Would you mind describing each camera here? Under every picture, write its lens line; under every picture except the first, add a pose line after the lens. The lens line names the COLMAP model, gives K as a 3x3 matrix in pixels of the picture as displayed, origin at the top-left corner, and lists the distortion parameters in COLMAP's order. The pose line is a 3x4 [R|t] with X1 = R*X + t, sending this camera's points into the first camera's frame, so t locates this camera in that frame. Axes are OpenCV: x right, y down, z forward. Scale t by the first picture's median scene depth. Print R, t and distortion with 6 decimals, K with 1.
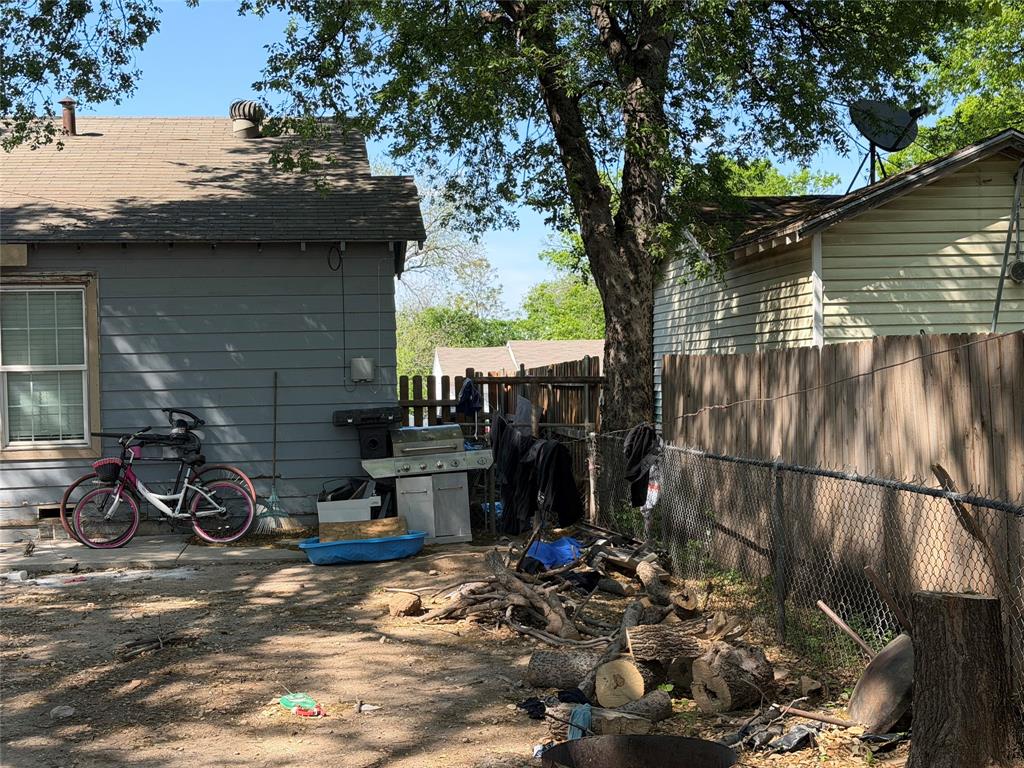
lens RADIAL K [[1458.6, 0, 516.0], [0, 1458.6, 359.1], [0, 0, 1]] dist [0.093443, -0.071925]
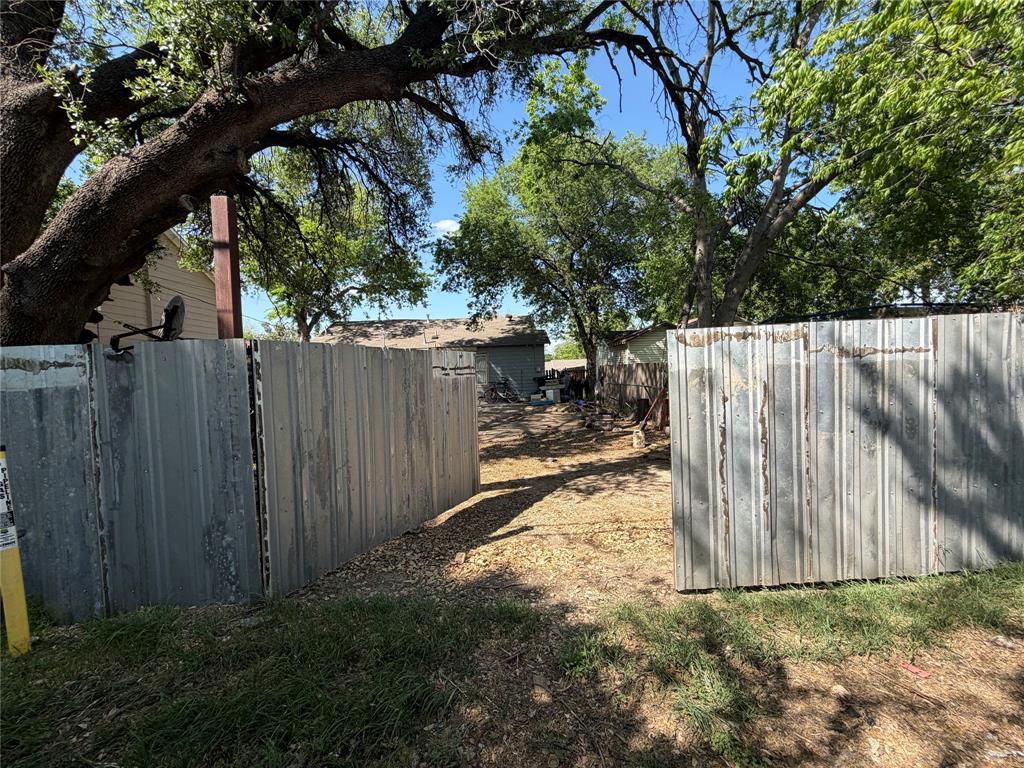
lens RADIAL K [[403.4, 0, 512.0], [0, 403.4, 384.0], [0, 0, 1]] dist [-0.008098, 0.000190]
pose [[0.995782, -0.013315, -0.090782, -0.072716], [0.017824, 0.998638, 0.049042, -0.012289], [0.090005, -0.050453, 0.994663, -0.434604]]
